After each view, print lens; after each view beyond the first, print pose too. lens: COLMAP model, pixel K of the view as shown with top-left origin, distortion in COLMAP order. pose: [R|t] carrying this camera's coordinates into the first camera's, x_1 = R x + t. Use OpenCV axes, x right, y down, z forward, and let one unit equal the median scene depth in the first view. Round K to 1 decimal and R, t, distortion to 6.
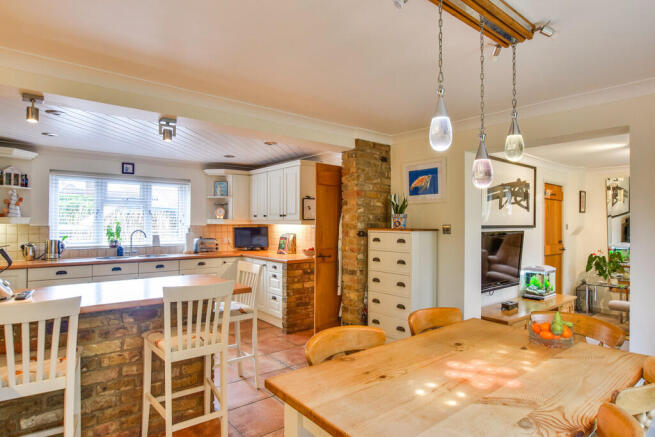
lens RADIAL K [[375.4, 0, 315.4], [0, 375.4, 215.4], [0, 0, 1]] dist [-0.027111, 0.010479]
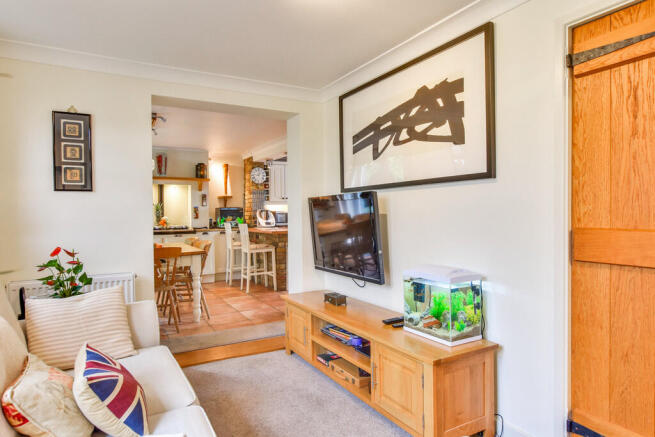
lens RADIAL K [[375.4, 0, 329.6], [0, 375.4, 217.7], [0, 0, 1]] dist [-0.027111, 0.010479]
pose [[-0.131299, 0.009233, -0.991300, 0.955187], [0.029391, 0.999553, 0.005417, 0.063563], [0.990907, -0.028424, -0.131512, 0.841895]]
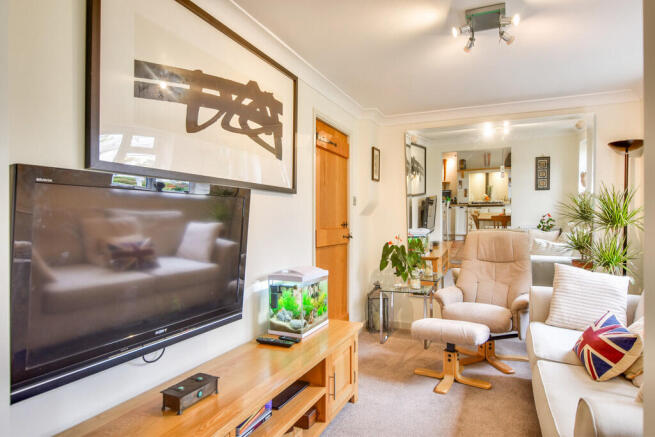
lens RADIAL K [[375.4, 0, 327.1], [0, 375.4, 215.1], [0, 0, 1]] dist [-0.027111, 0.010479]
pose [[0.889890, -0.000679, 0.456176, 0.373341], [-0.000861, 0.999995, 0.003168, 0.057172], [-0.456175, -0.003212, 0.889884, 0.492095]]
